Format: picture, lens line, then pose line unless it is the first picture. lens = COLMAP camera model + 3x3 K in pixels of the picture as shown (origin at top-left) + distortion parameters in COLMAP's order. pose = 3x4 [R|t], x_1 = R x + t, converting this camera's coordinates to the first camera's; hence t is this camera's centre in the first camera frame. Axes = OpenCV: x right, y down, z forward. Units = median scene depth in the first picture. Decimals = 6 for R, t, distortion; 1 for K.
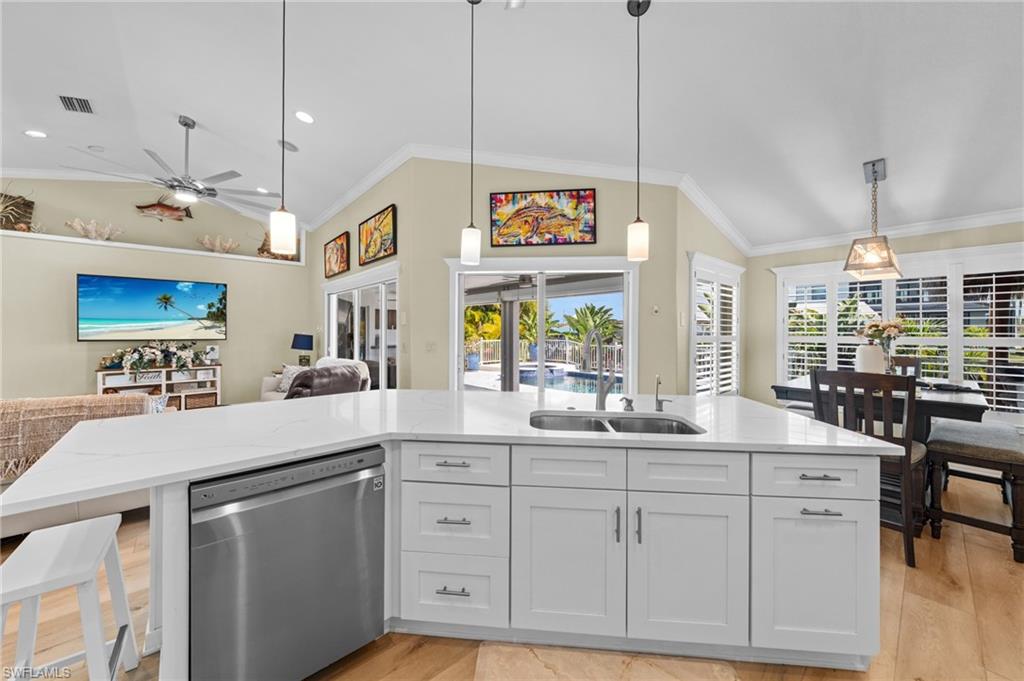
lens RADIAL K [[370.0, 0, 494.4], [0, 370.0, 329.4], [0, 0, 1]] dist [-0.001333, 0.000061]
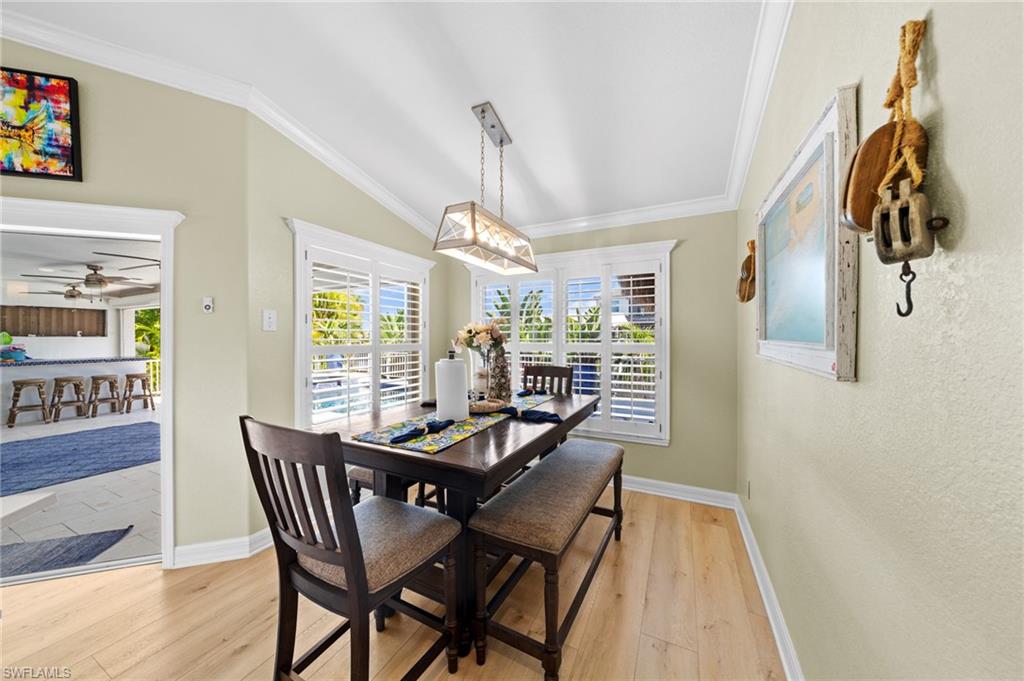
lens RADIAL K [[355.9, 0, 501.6], [0, 355.9, 338.1], [0, 0, 1]] dist [-0.000097, 0.000056]
pose [[0.925703, -0.003734, 0.378232, 0.495043], [0.000892, 0.999970, 0.007689, -0.001320], [-0.378249, -0.006780, 0.925679, 0.206134]]
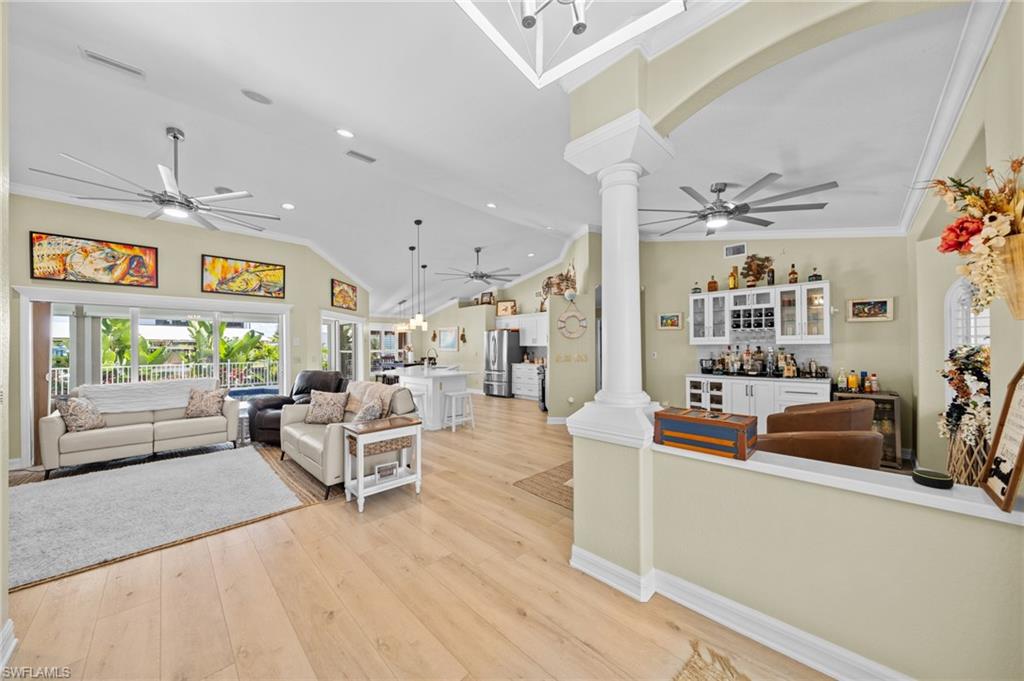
lens RADIAL K [[349.7, 0, 507.4], [0, 349.7, 344.2], [0, 0, 1]] dist [-0.002932, -0.000080]
pose [[-0.079098, 0.006609, 0.996845, -1.488549], [0.002636, 0.999976, -0.006421, -0.005594], [-0.996863, 0.002120, -0.079113, 0.175128]]
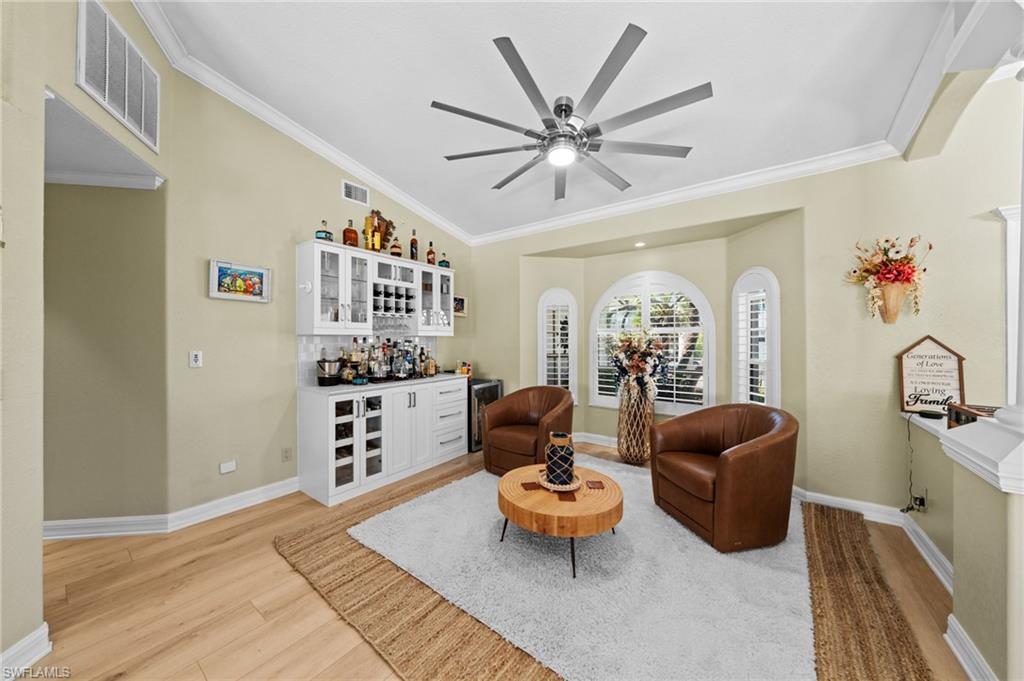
lens RADIAL K [[349.3, 0, 499.4], [0, 349.3, 339.4], [0, 0, 1]] dist [-0.001756, -0.000214]
pose [[-0.976118, 0.000614, -0.217242, -0.589475], [0.001398, 0.999993, -0.003459, 0.001124], [0.217238, -0.003680, -0.976112, 0.145793]]
